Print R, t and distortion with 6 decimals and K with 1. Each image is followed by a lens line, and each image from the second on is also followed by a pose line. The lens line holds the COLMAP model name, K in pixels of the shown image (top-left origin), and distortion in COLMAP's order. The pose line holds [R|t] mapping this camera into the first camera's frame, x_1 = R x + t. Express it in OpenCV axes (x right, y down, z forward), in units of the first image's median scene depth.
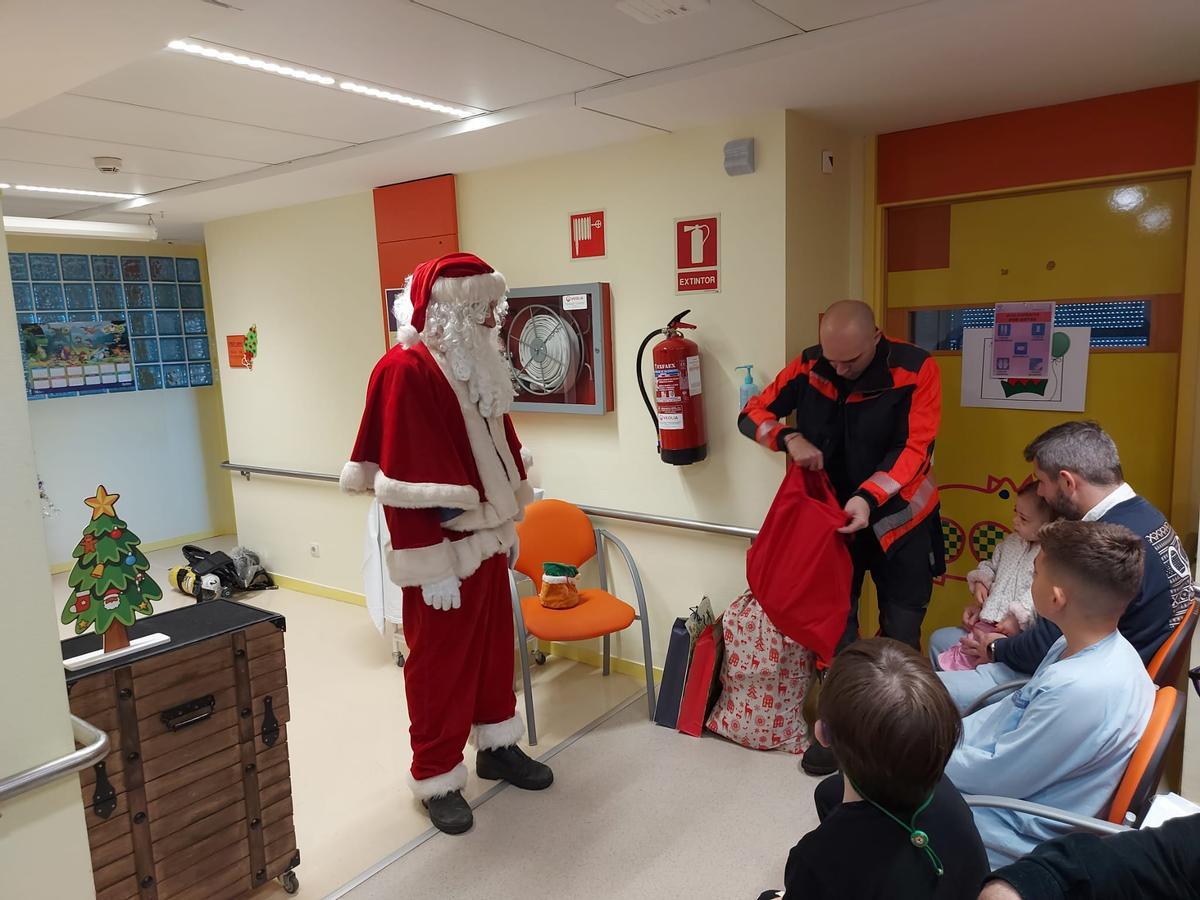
lens RADIAL K [[857.5, 0, 599.2], [0, 857.5, 458.9], [0, 0, 1]] dist [0.099320, -0.110953]
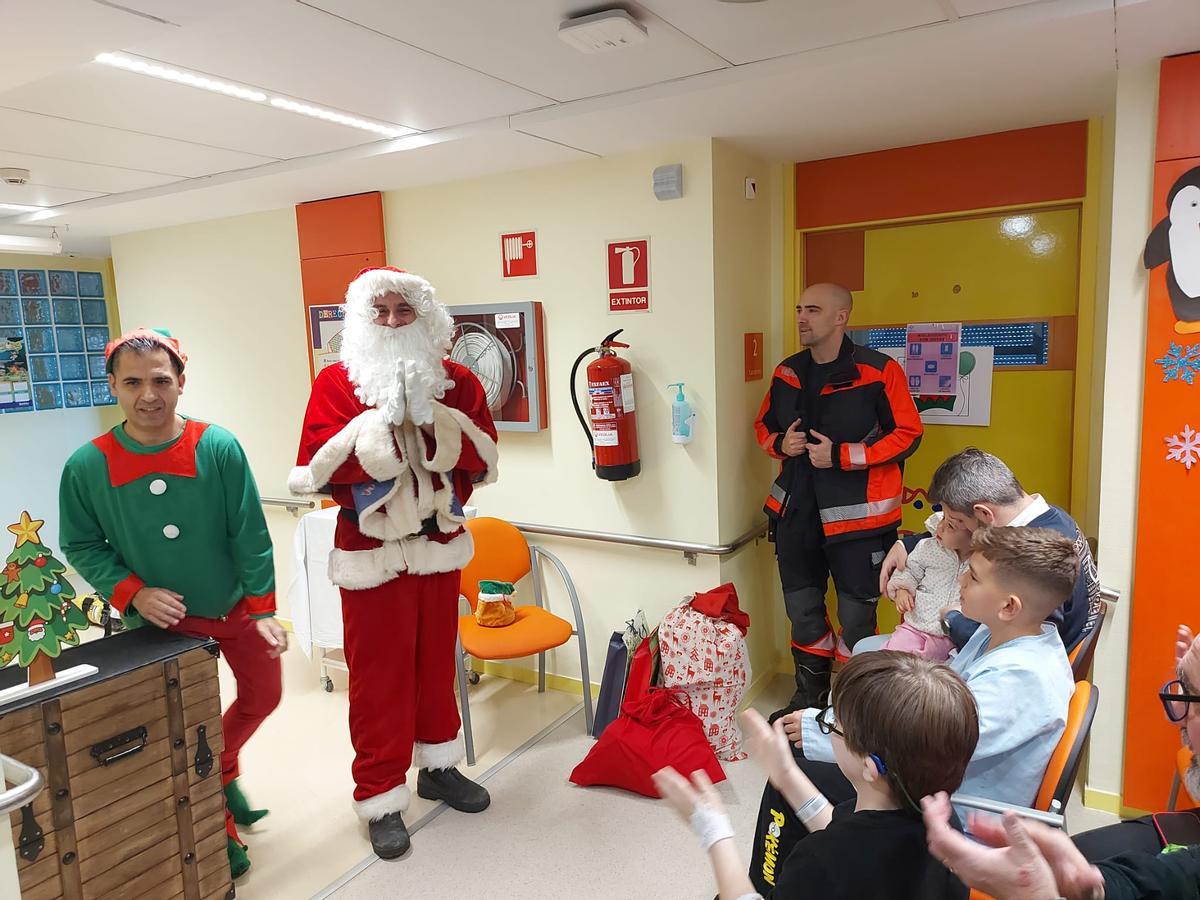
lens RADIAL K [[857.5, 0, 599.2], [0, 857.5, 458.9], [0, 0, 1]] dist [0.099320, -0.110953]
pose [[0.995228, -0.011404, 0.096912, -0.022105], [0.013226, 0.999747, -0.018177, -0.000689], [-0.096681, 0.019372, 0.995127, -0.010226]]
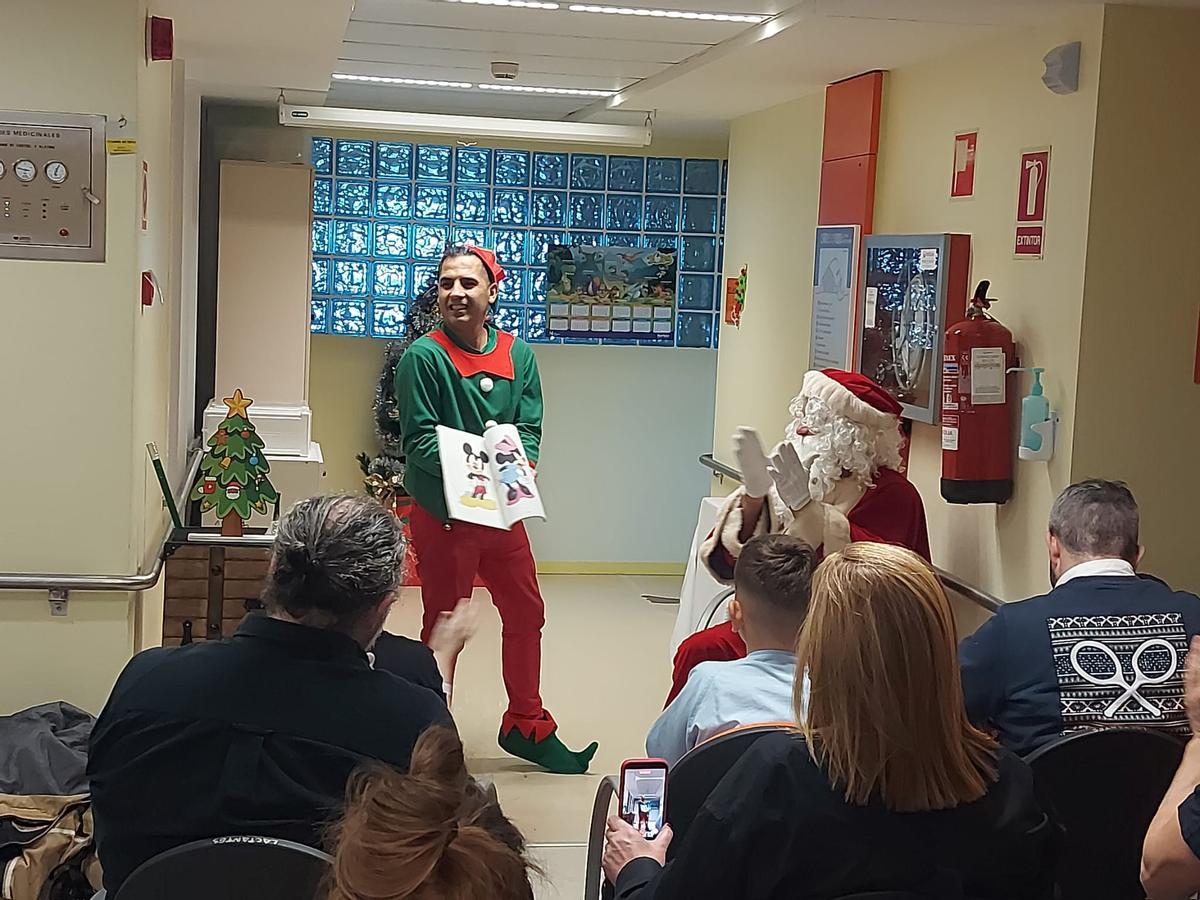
lens RADIAL K [[1903.0, 0, 583.1], [0, 1903.0, 451.8], [0, 0, 1]] dist [0.135077, -0.048638]
pose [[0.717496, 0.137010, -0.682956, 0.903936], [-0.176753, 0.984185, 0.011749, 0.001279], [0.673764, 0.112284, 0.730365, -0.315564]]
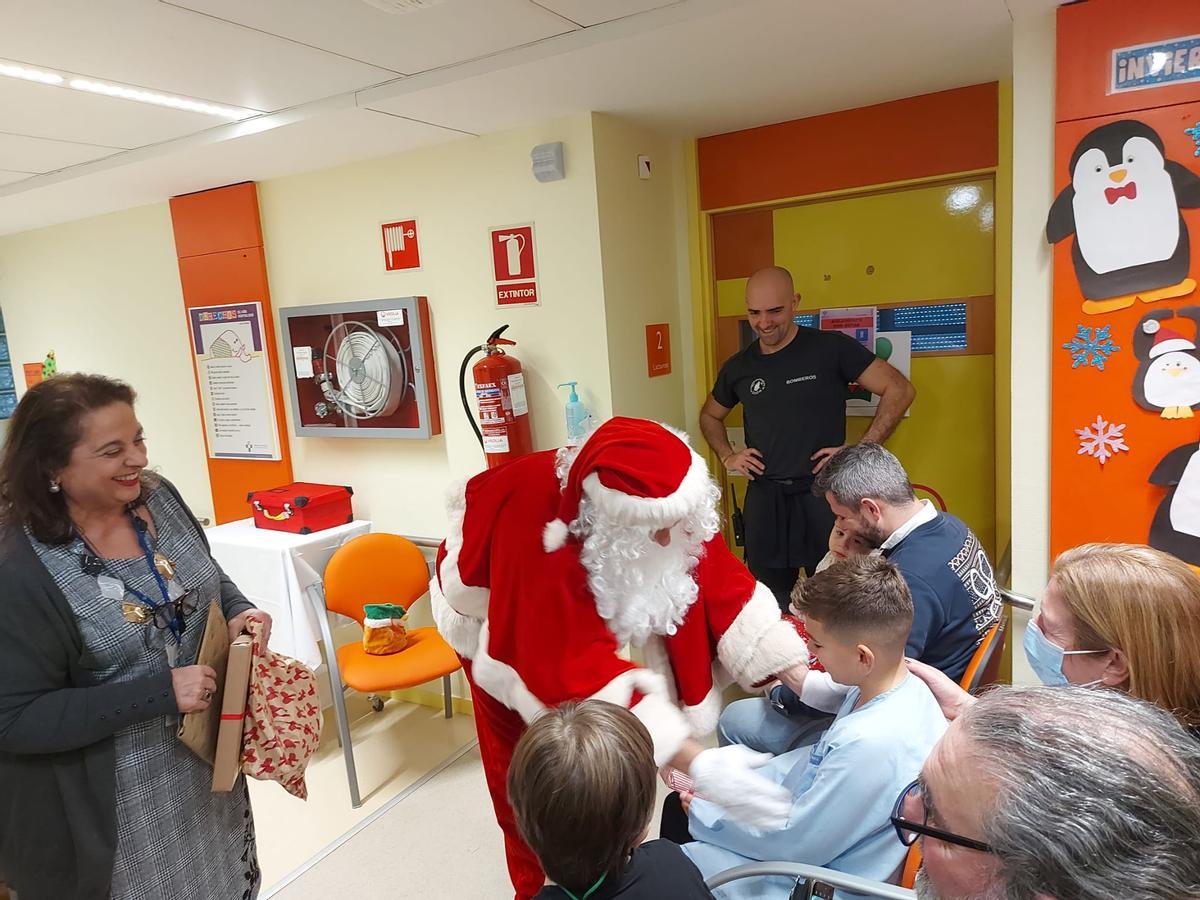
lens RADIAL K [[856.2, 0, 603.7], [0, 856.2, 455.4], [0, 0, 1]] dist [0.088053, -0.106702]
pose [[0.991799, -0.049097, 0.117998, 0.087586], [0.049905, 0.998746, -0.003904, -0.021871], [-0.117659, 0.009761, 0.993006, 0.061129]]
